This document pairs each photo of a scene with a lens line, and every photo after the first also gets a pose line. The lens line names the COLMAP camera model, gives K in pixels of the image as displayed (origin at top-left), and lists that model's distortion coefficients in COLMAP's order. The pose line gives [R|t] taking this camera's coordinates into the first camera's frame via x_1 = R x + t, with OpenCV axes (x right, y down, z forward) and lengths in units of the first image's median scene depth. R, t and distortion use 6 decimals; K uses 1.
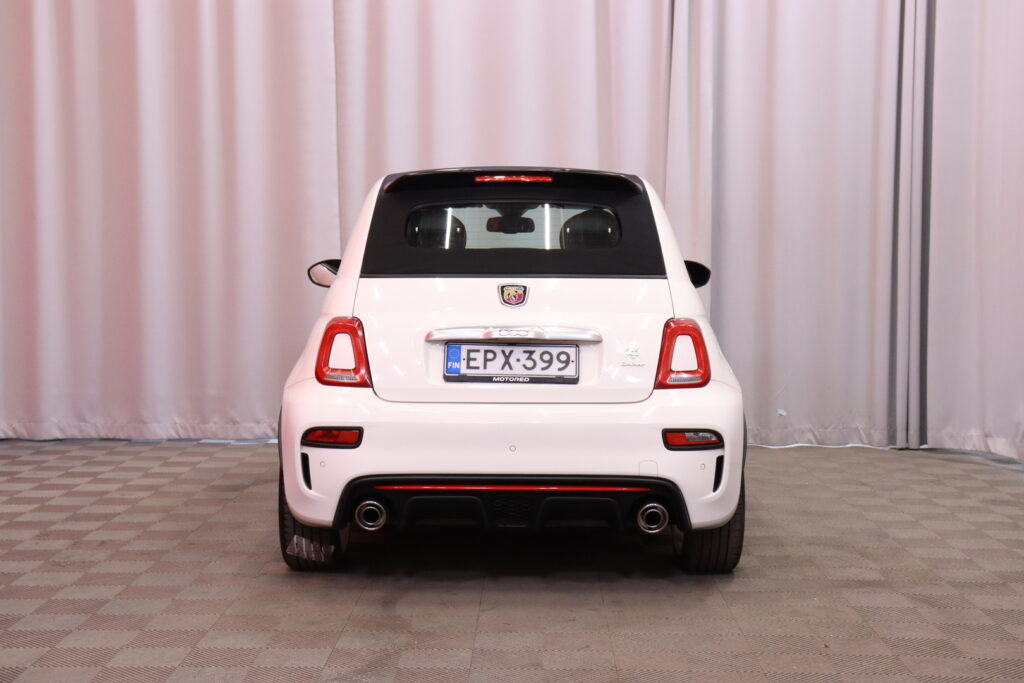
lens RADIAL K [[1561.5, 0, 512.0], [0, 1561.5, 341.5], [0, 0, 1]] dist [-0.019830, -0.037986]
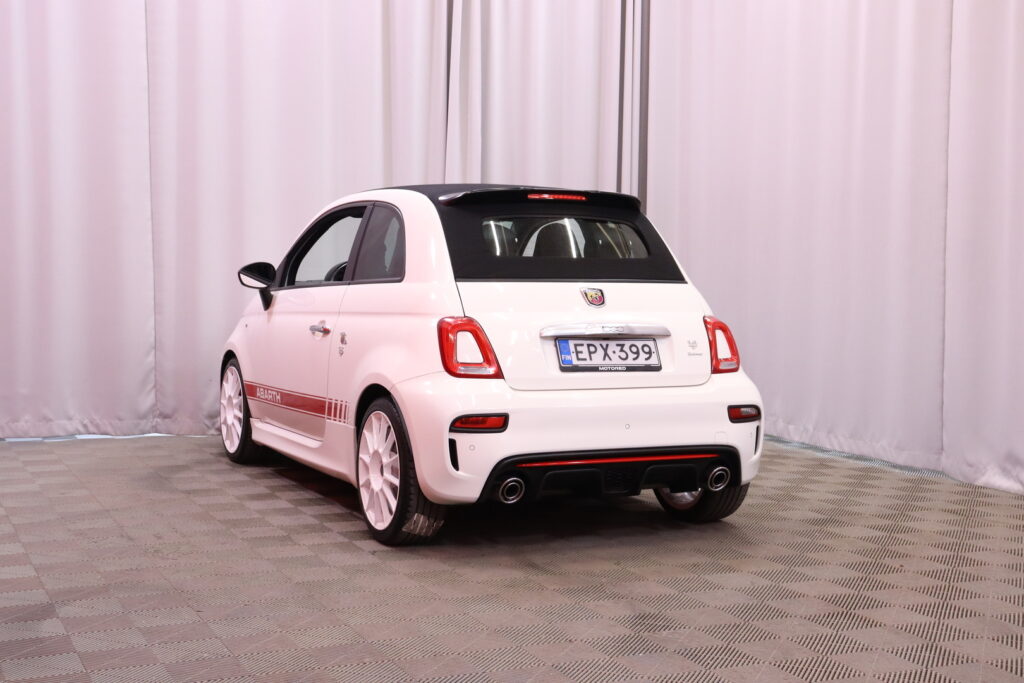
lens RADIAL K [[1430.2, 0, 512.0], [0, 1430.2, 341.5], [0, 0, 1]] dist [-0.002523, 0.035456]
pose [[0.904137, -0.016308, 0.426932, -0.529230], [0.013241, 0.999861, 0.010152, -0.008234], [-0.427038, -0.003526, 0.904227, 0.050851]]
